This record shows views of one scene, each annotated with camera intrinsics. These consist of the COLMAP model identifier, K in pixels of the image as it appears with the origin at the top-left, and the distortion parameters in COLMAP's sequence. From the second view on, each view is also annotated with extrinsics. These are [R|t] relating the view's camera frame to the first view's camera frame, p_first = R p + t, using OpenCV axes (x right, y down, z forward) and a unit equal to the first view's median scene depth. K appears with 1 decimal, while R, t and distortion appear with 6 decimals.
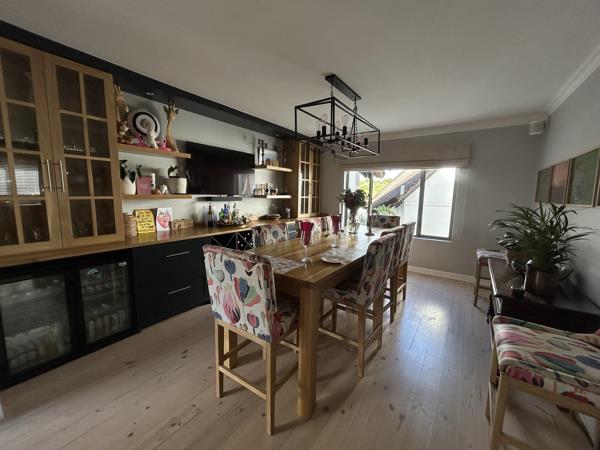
lens RADIAL K [[241.7, 0, 299.1], [0, 241.7, 224.3], [0, 0, 1]] dist [0.000519, 0.000190]
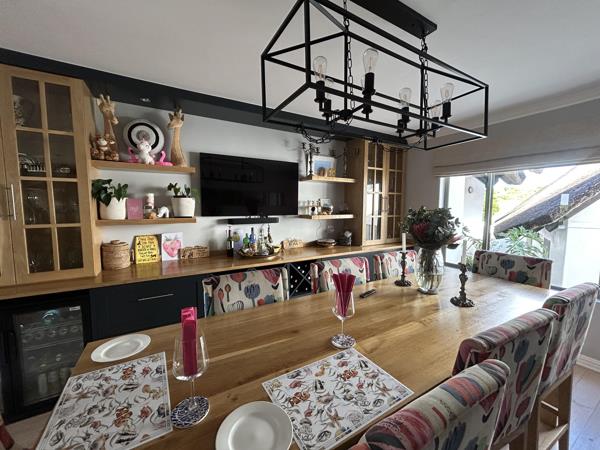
lens RADIAL K [[241.7, 0, 299.1], [0, 241.7, 224.3], [0, 0, 1]] dist [0.000519, 0.000190]
pose [[0.906717, 0.017522, -0.421375, 0.187560], [-0.040212, 0.998176, -0.045021, -0.074360], [0.419818, 0.057766, 0.905768, 0.396823]]
